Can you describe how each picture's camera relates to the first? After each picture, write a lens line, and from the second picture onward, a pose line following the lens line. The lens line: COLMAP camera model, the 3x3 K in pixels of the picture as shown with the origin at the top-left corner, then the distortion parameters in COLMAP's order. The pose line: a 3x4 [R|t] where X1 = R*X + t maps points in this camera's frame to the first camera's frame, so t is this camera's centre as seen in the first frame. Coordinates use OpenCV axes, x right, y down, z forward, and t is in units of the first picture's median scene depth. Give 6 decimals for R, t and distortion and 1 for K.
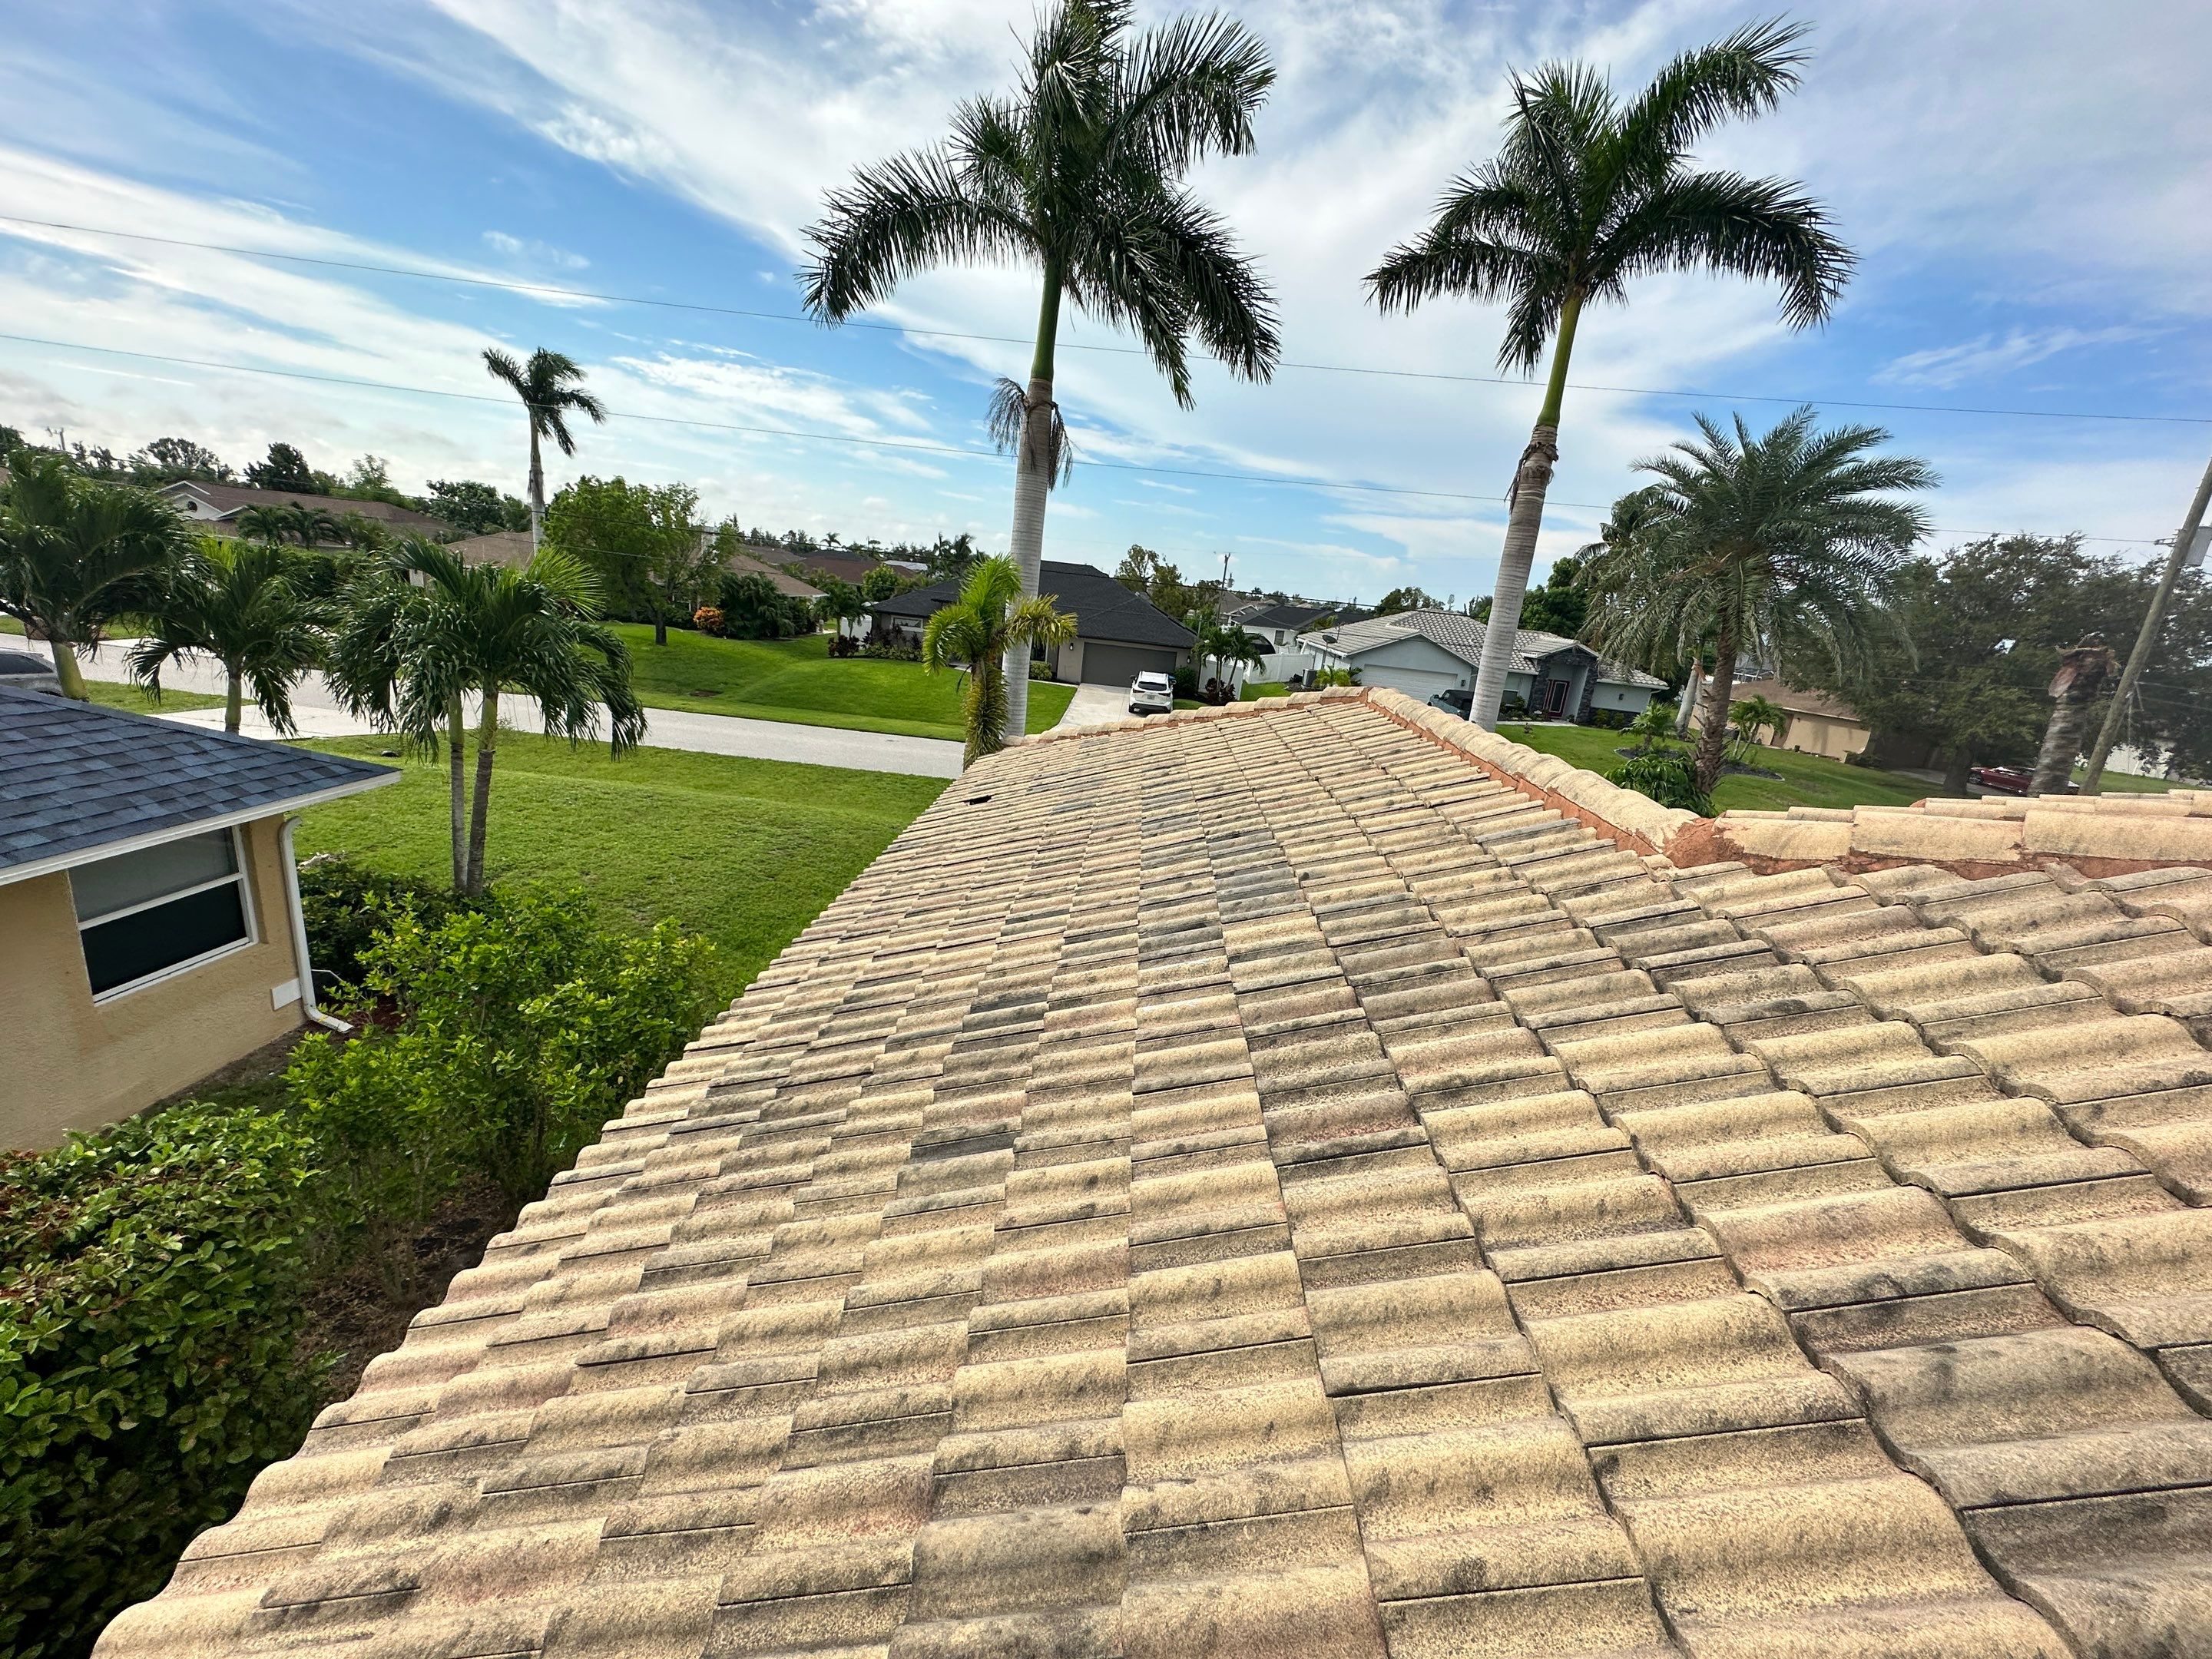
lens RADIAL K [[881.2, 0, 1106.4], [0, 881.2, 833.8], [0, 0, 1]] dist [-0.006475, 0.001197]
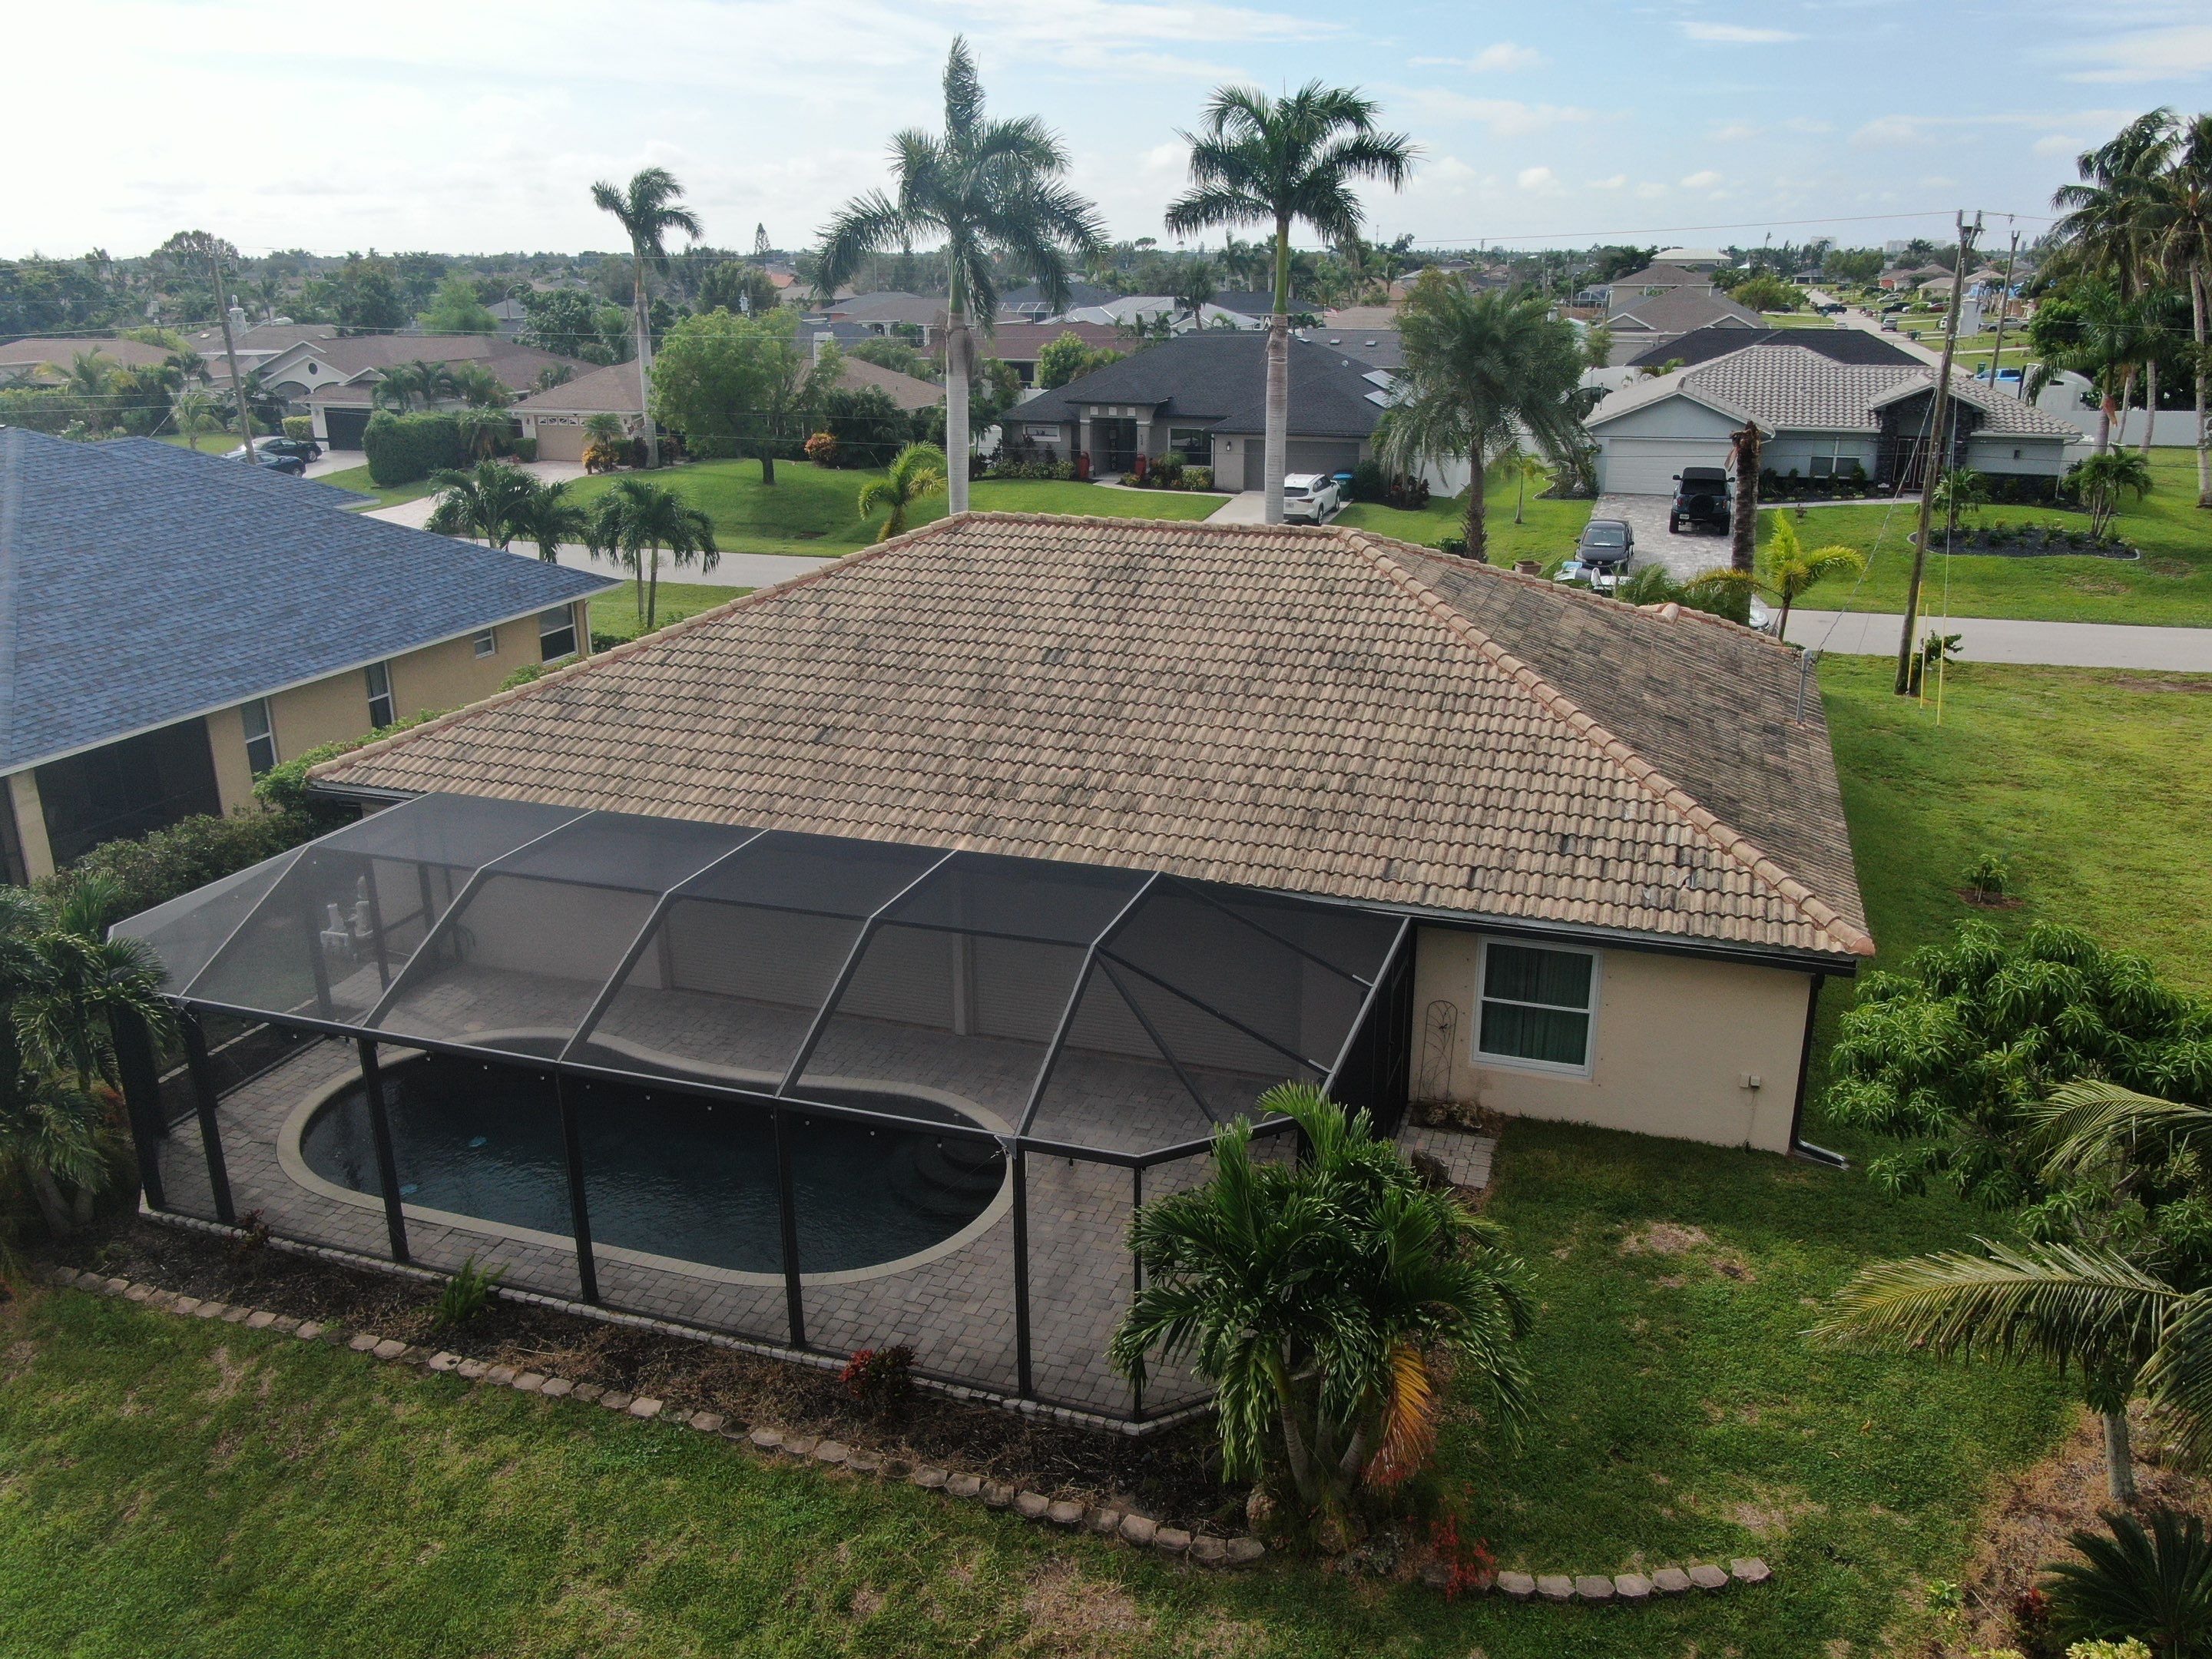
lens RADIAL K [[1719.9, 0, 1106.0], [0, 1719.9, 829.5], [0, 0, 1]] dist [-0.028124, 0.002934]
pose [[0.953247, -0.014117, -0.301863, 0.309556], [0.024102, 0.999278, 0.029378, 0.084594], [0.301230, -0.035280, 0.952898, -0.517476]]
